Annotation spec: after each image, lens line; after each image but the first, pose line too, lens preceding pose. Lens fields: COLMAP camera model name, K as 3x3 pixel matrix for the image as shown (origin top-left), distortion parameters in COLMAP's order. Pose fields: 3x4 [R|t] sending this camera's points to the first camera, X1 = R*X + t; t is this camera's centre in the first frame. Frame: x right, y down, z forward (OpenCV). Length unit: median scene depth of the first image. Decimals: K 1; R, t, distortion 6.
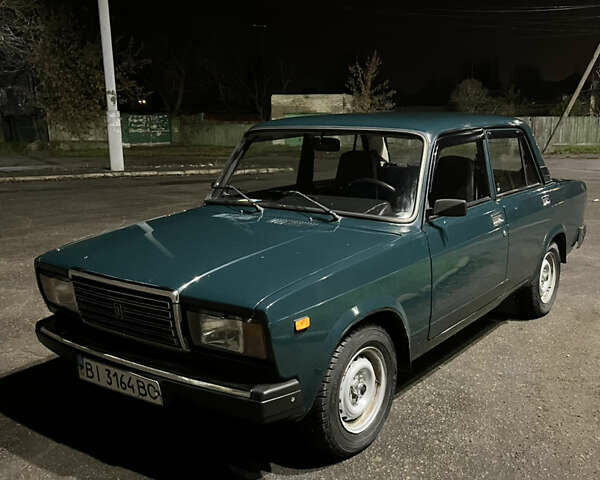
lens RADIAL K [[710.8, 0, 300.0], [0, 710.8, 240.0], [0, 0, 1]] dist [0.014379, 0.024514]
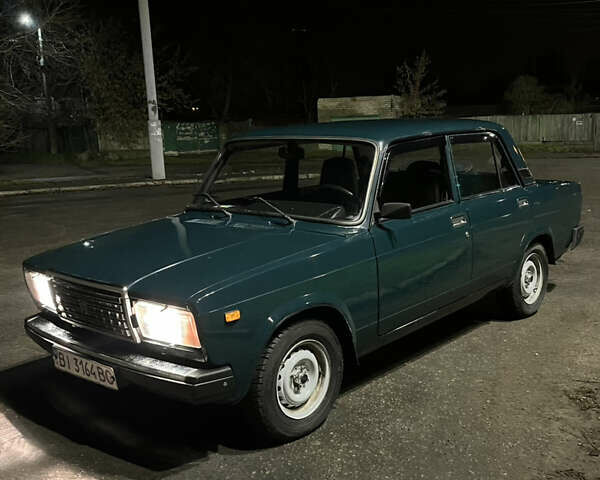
lens RADIAL K [[755.0, 0, 300.0], [0, 755.0, 240.0], [0, 0, 1]] dist [0.024845, -0.010151]
pose [[0.993719, -0.010177, -0.111442, 0.156627], [0.008926, 0.999891, -0.011719, 0.008425], [0.111549, 0.010651, 0.993702, -0.109177]]
